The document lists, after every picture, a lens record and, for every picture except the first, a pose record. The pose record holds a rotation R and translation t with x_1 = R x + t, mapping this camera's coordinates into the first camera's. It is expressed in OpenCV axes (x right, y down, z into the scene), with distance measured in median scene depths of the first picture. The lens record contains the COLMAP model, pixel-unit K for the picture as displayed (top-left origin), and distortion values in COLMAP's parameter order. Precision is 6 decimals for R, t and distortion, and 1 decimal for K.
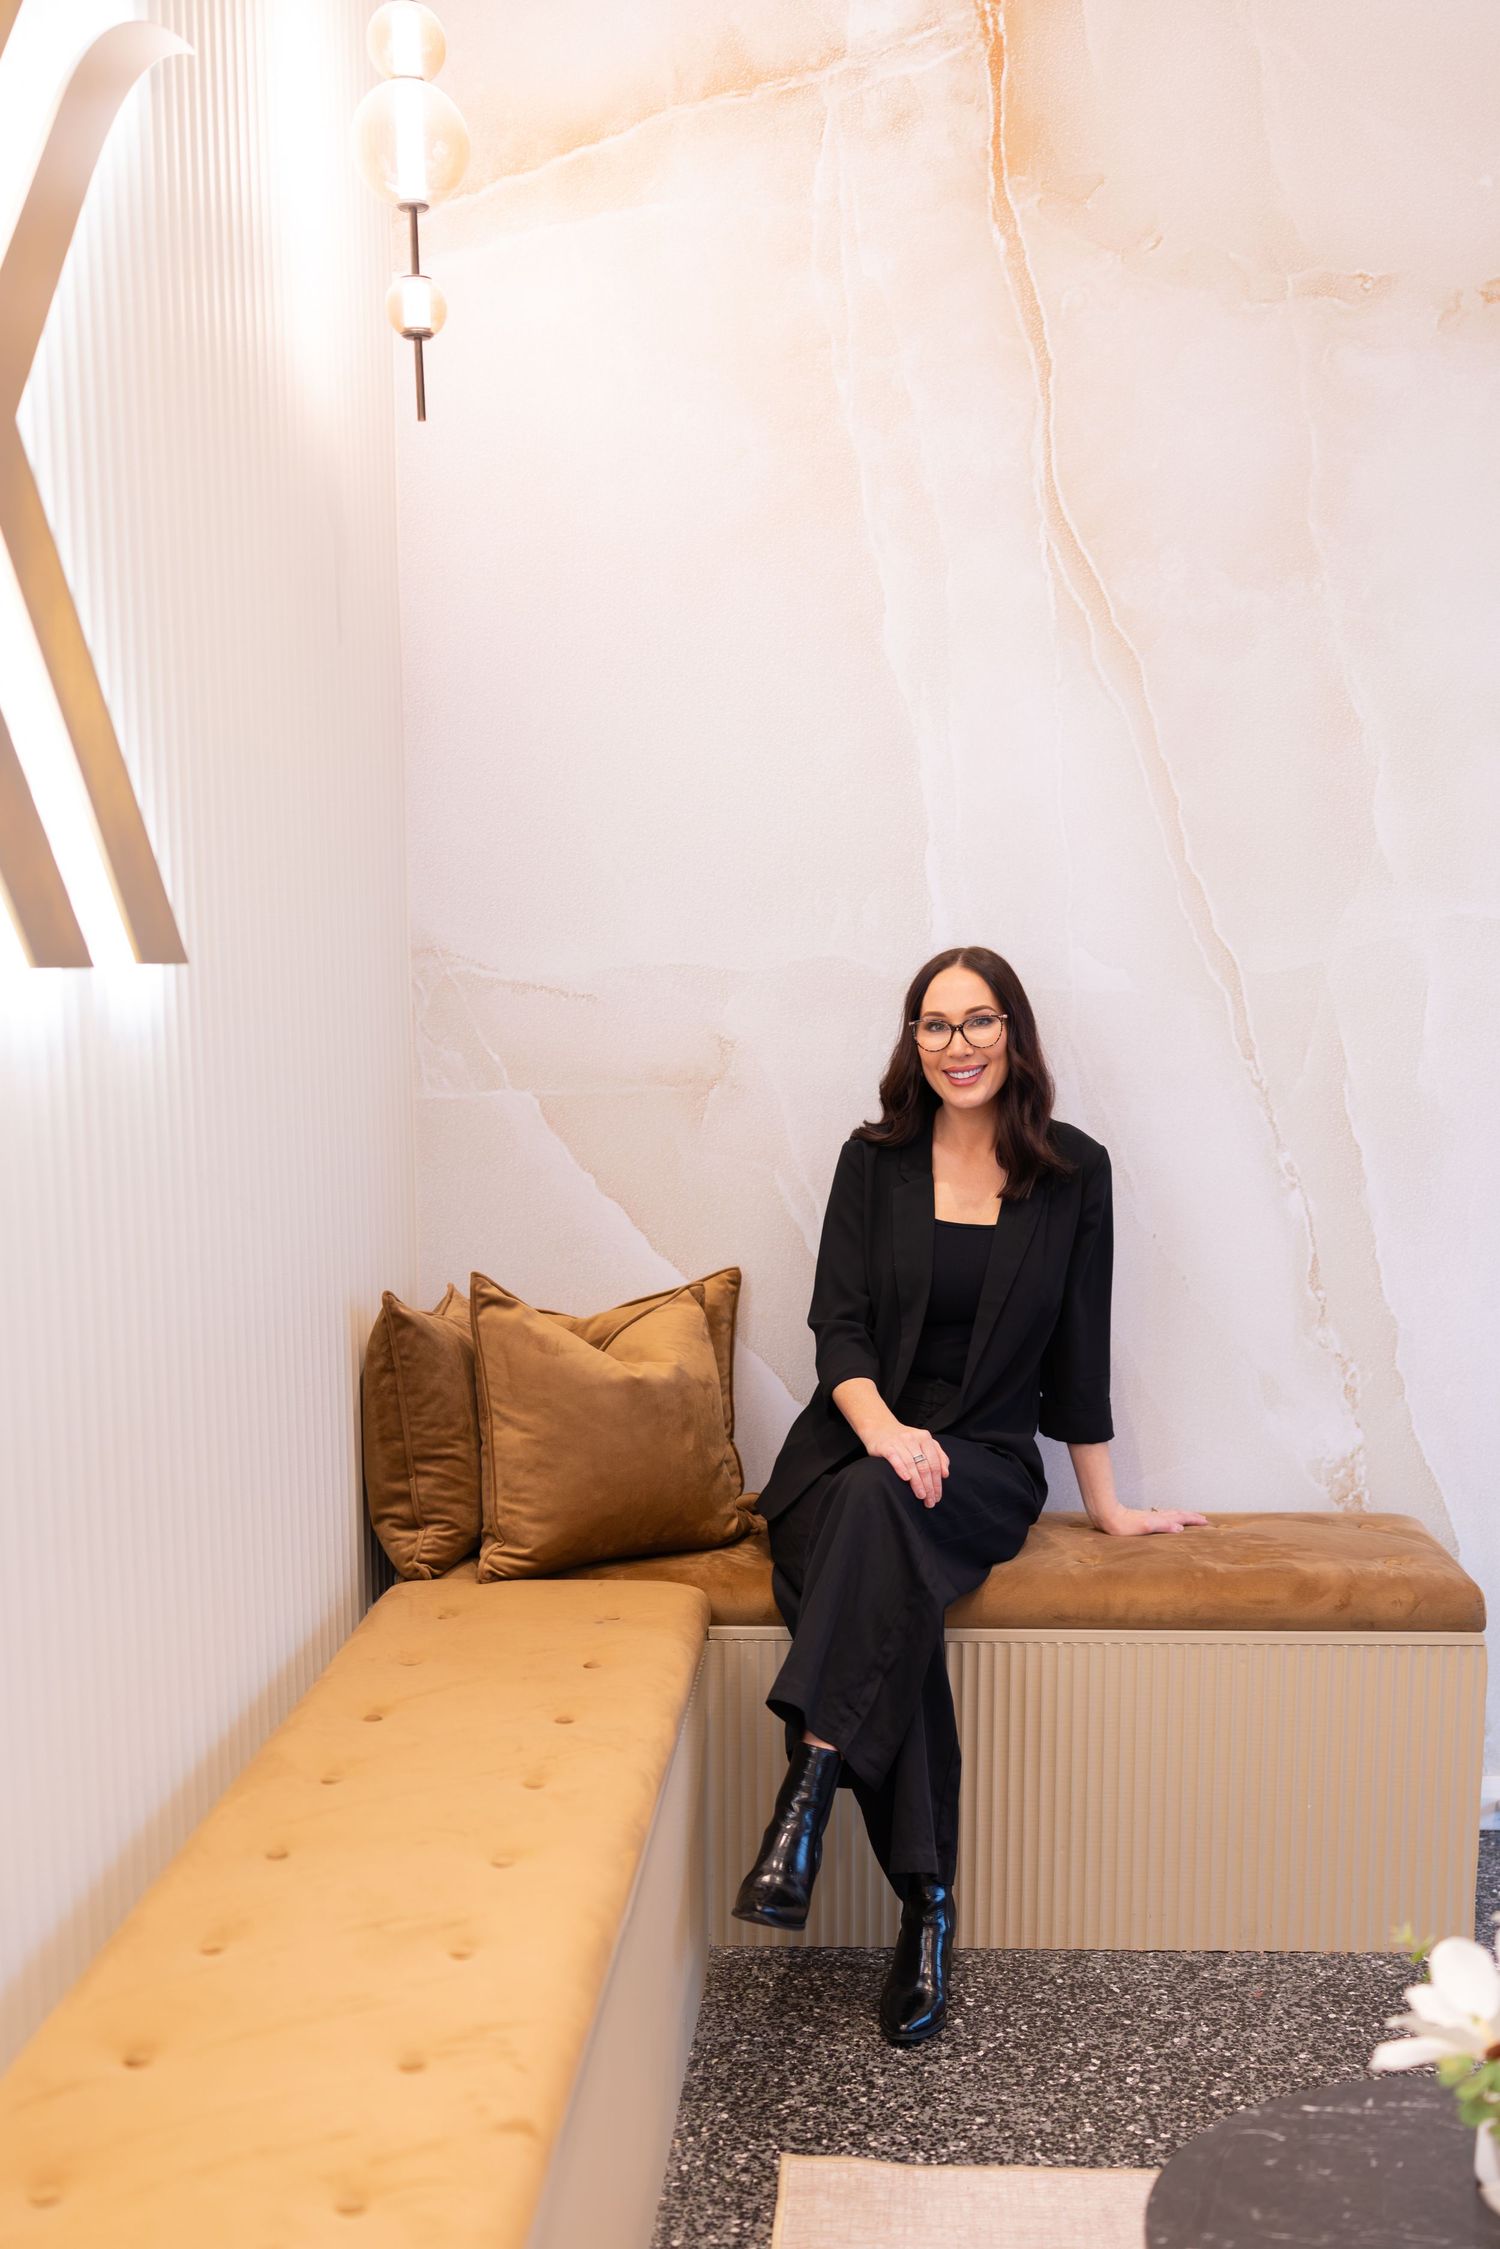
lens RADIAL K [[2455.7, 0, 809.8], [0, 2455.7, 1300.9], [0, 0, 1]] dist [-0.001433, 0.001382]
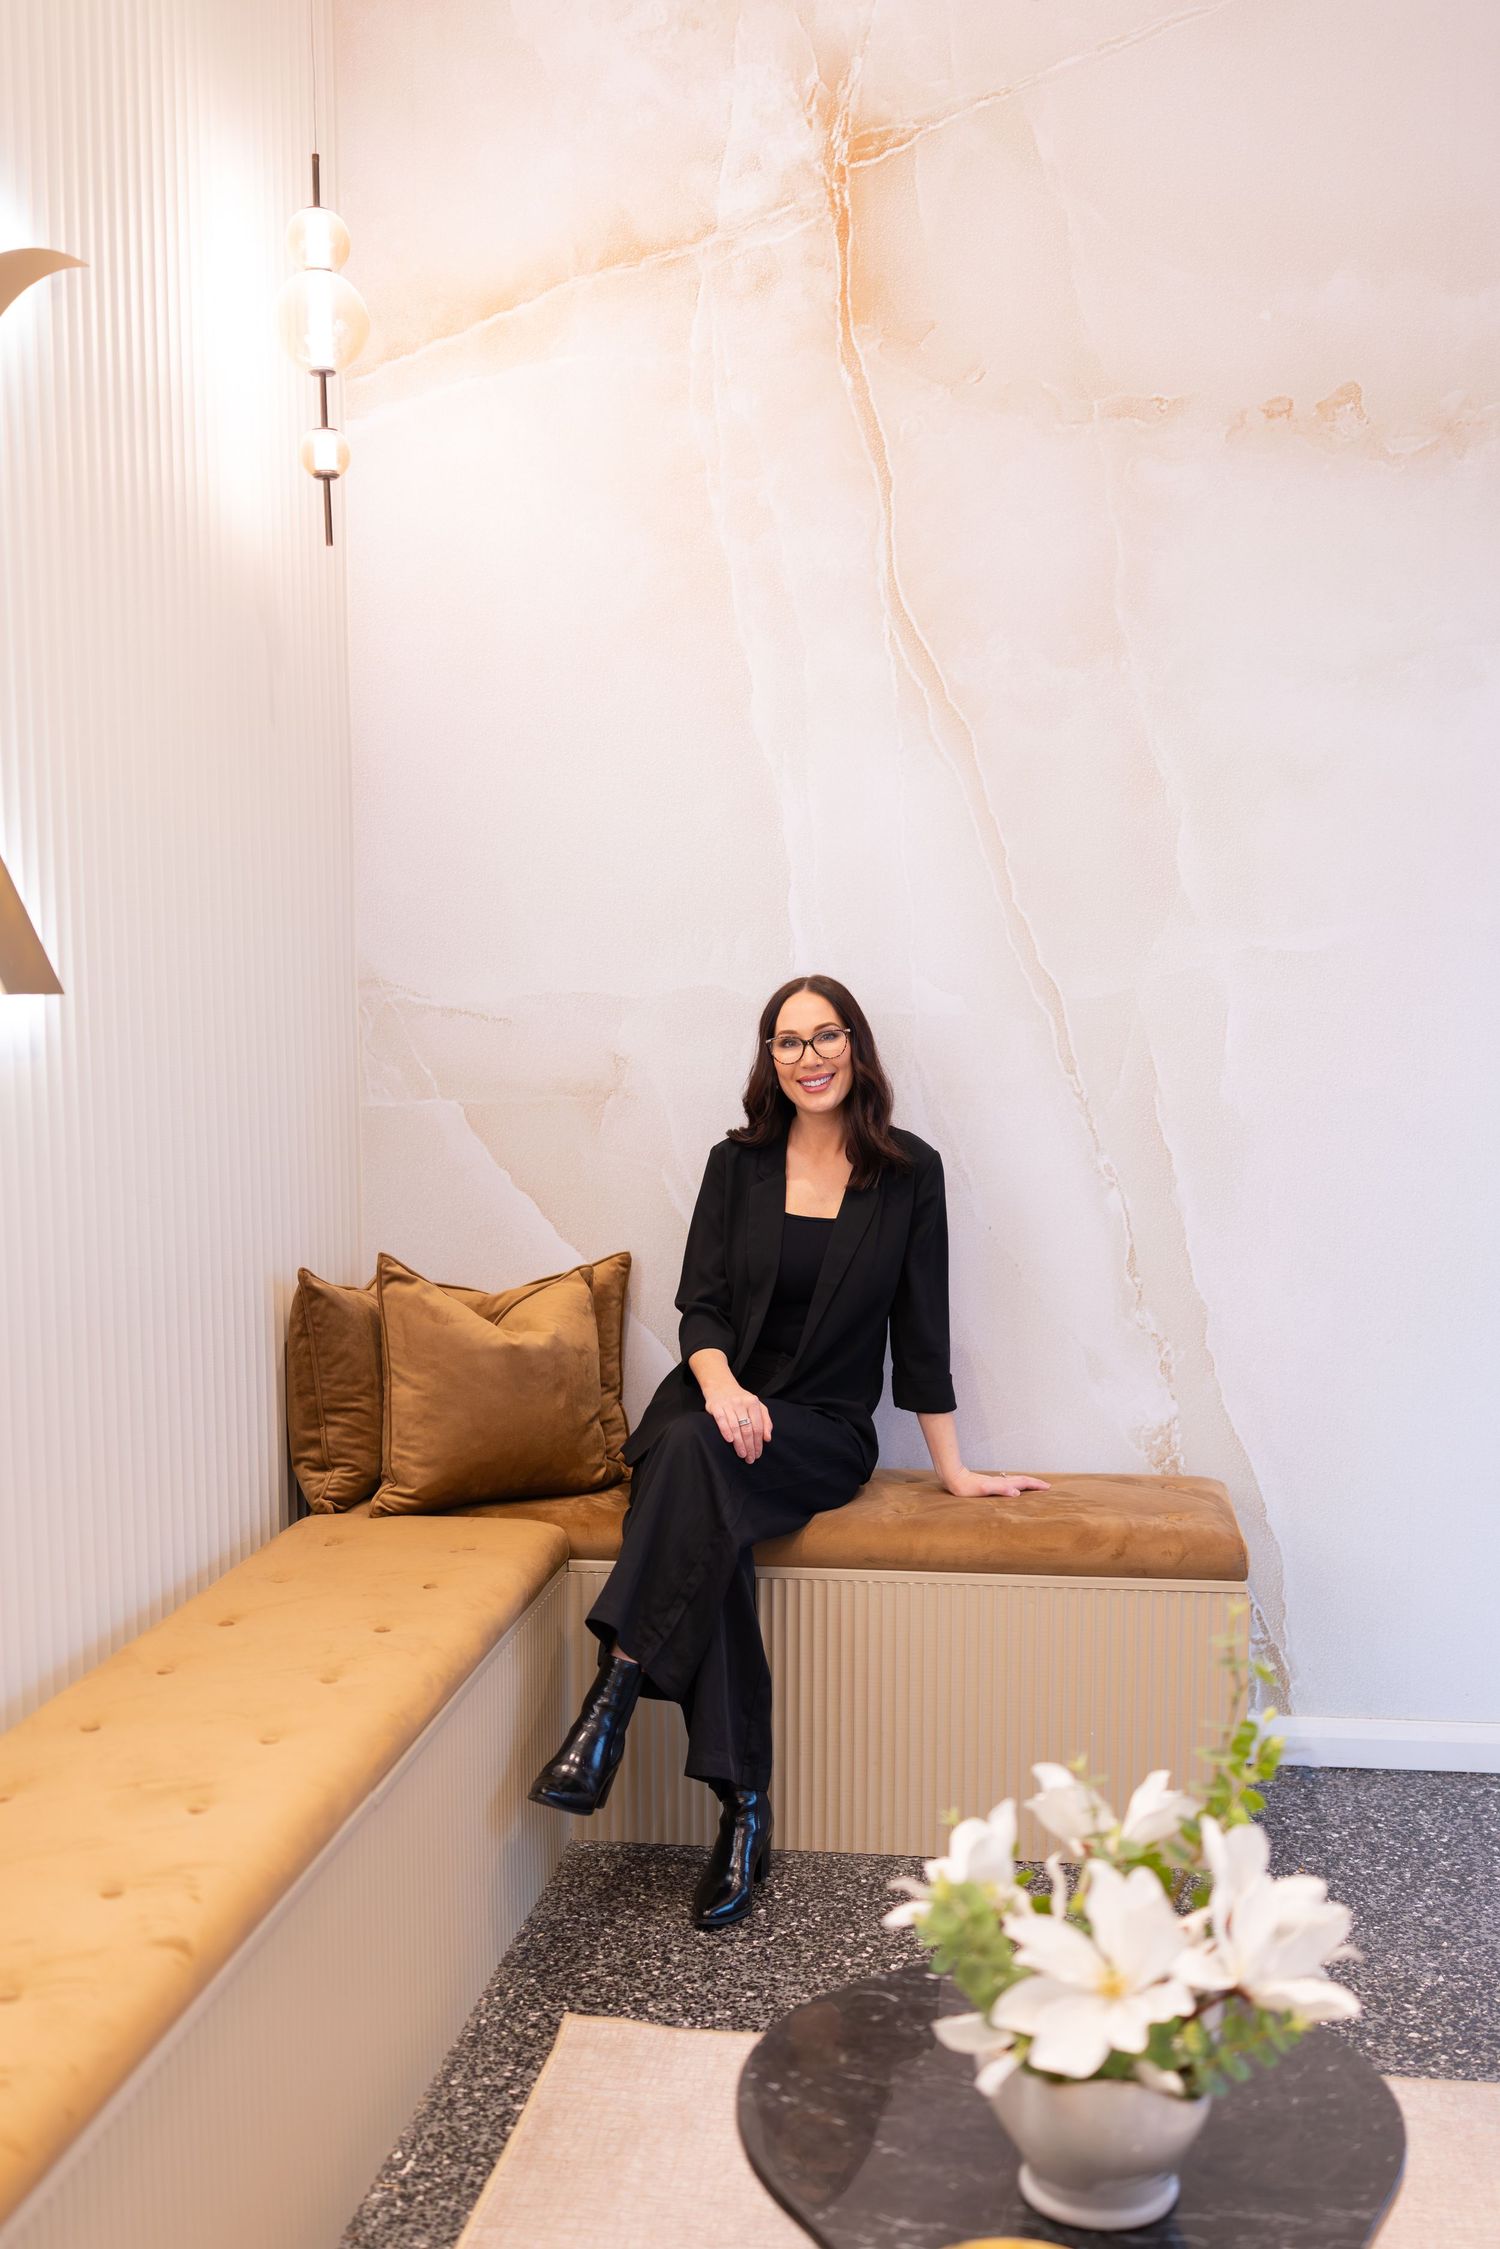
lens RADIAL K [[2235.2, 0, 738.8], [0, 2235.2, 1179.7], [0, 0, 1]] dist [-0.000558, -0.006858]
pose [[0.994401, 0.005951, -0.105502, 0.142233], [-0.011395, 0.998630, -0.051068, 0.005848], [0.105053, 0.051984, 0.993107, -0.047503]]
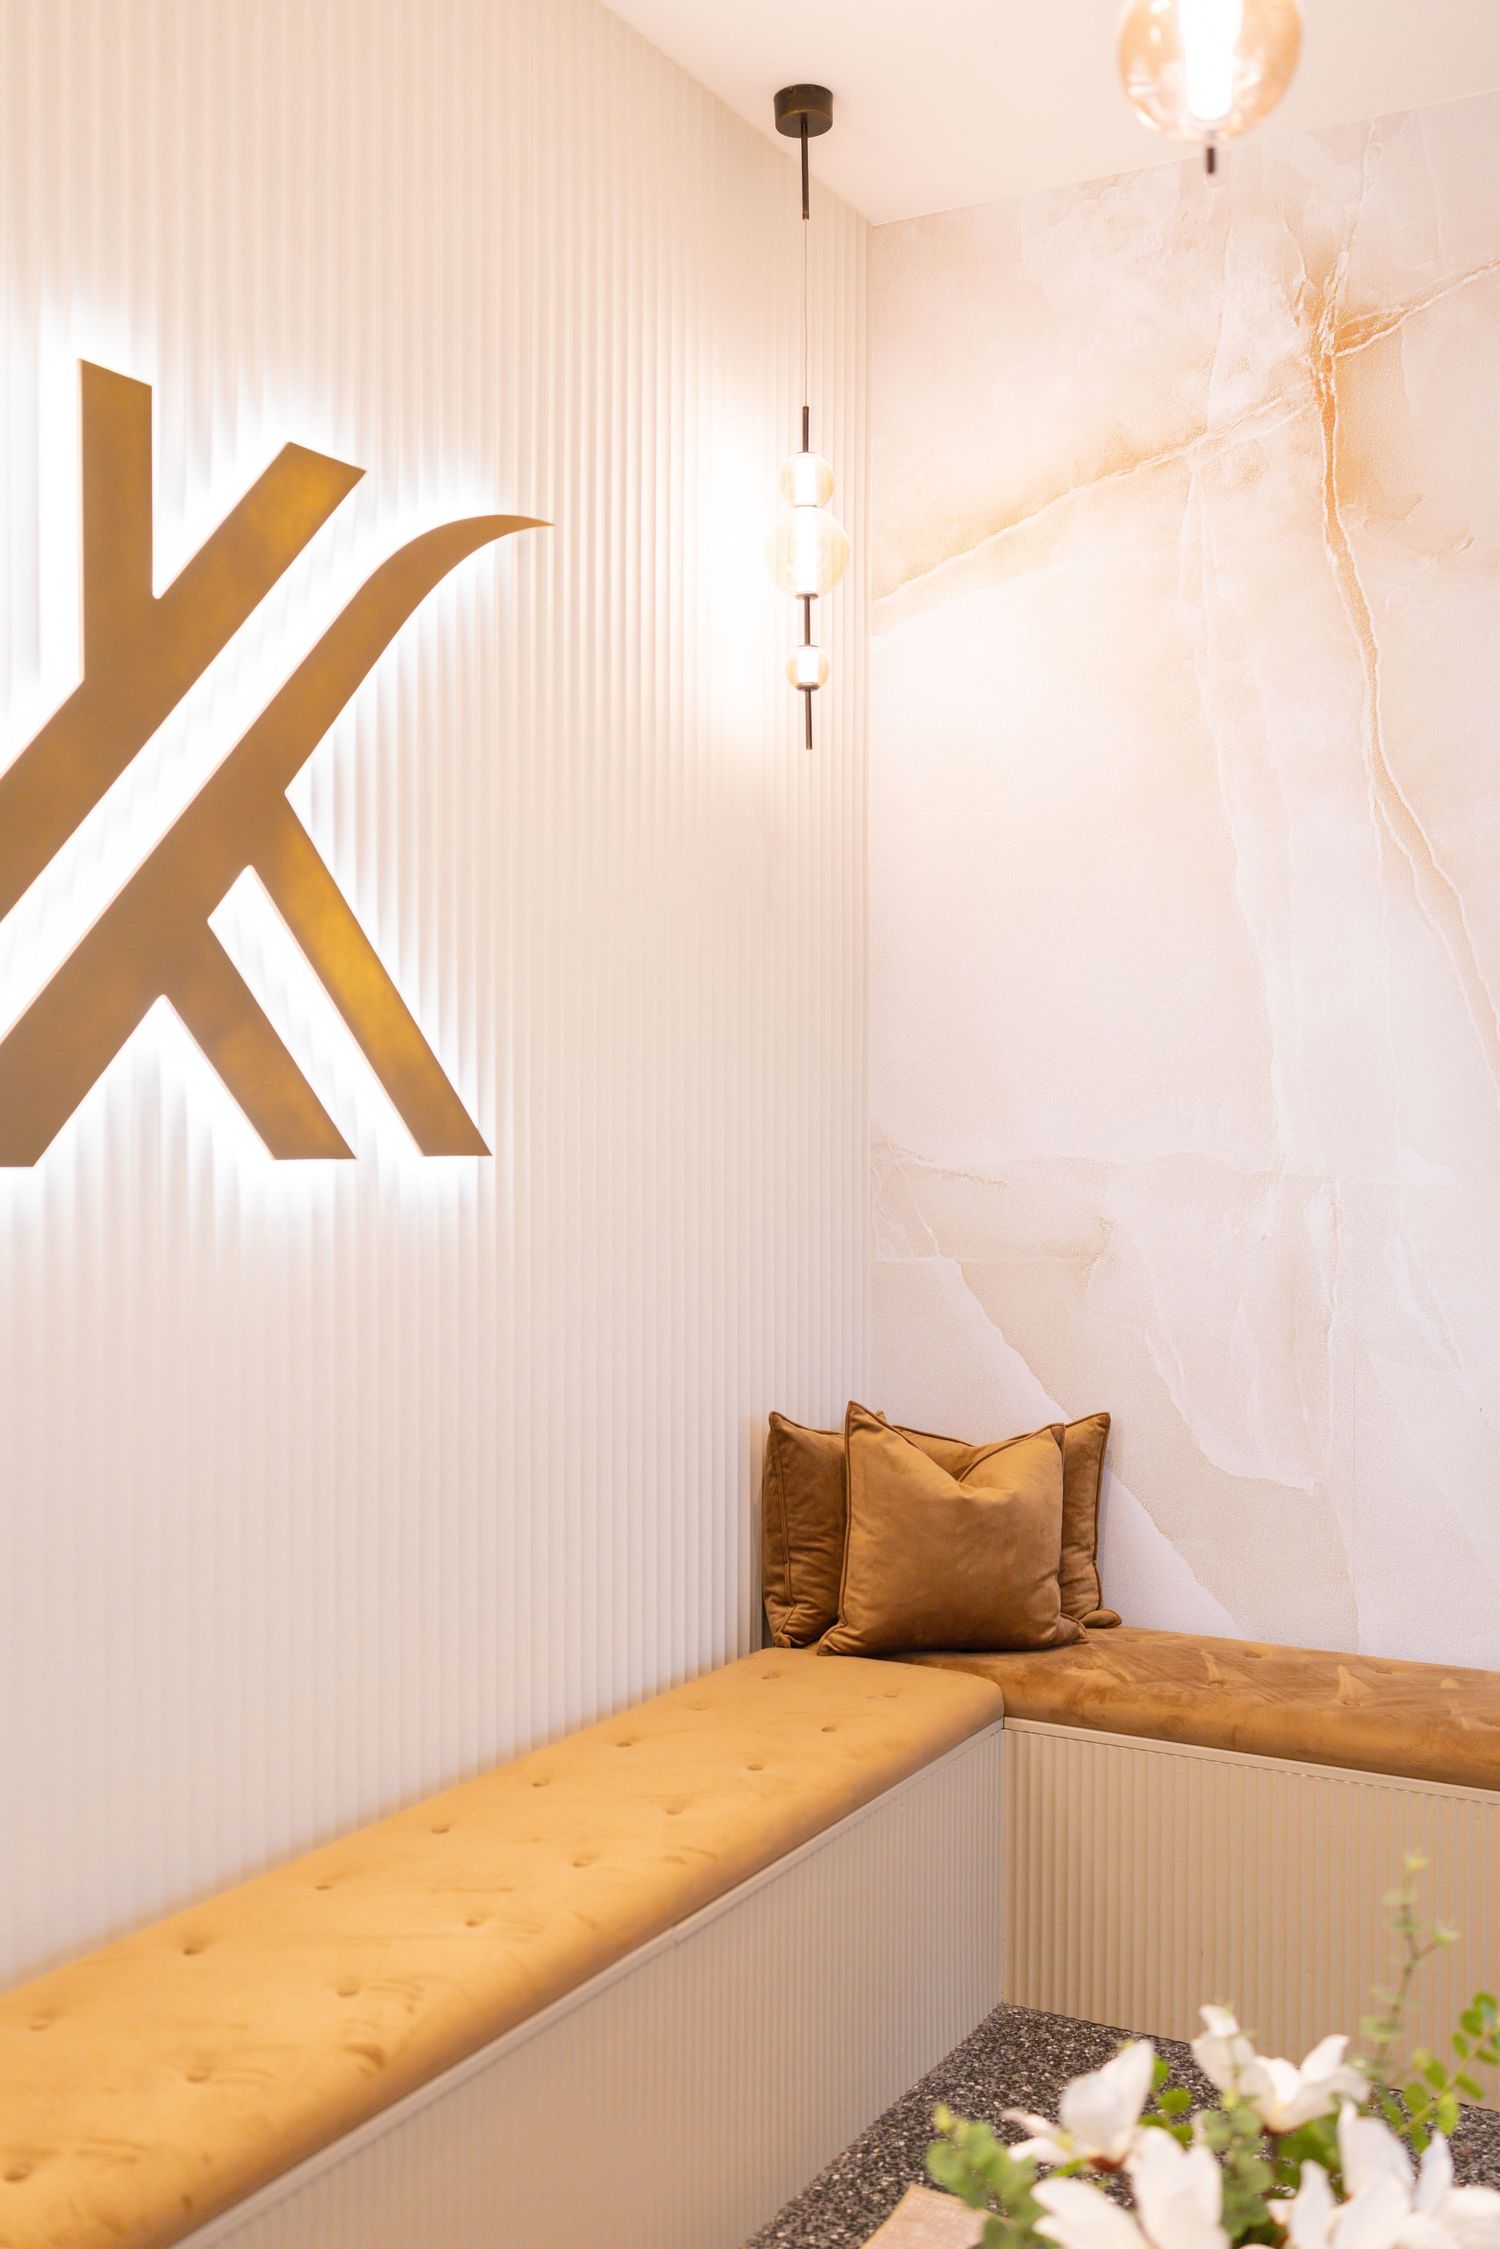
lens RADIAL K [[2072.1, 0, 750.0], [0, 2072.1, 1124.5], [0, 0, 1]] dist [-0.002336, 0.000900]
pose [[0.889147, 0.002480, -0.457616, 0.289373], [-0.069955, 0.988969, -0.130563, -0.009419], [0.452244, 0.148102, 0.879512, 0.029943]]
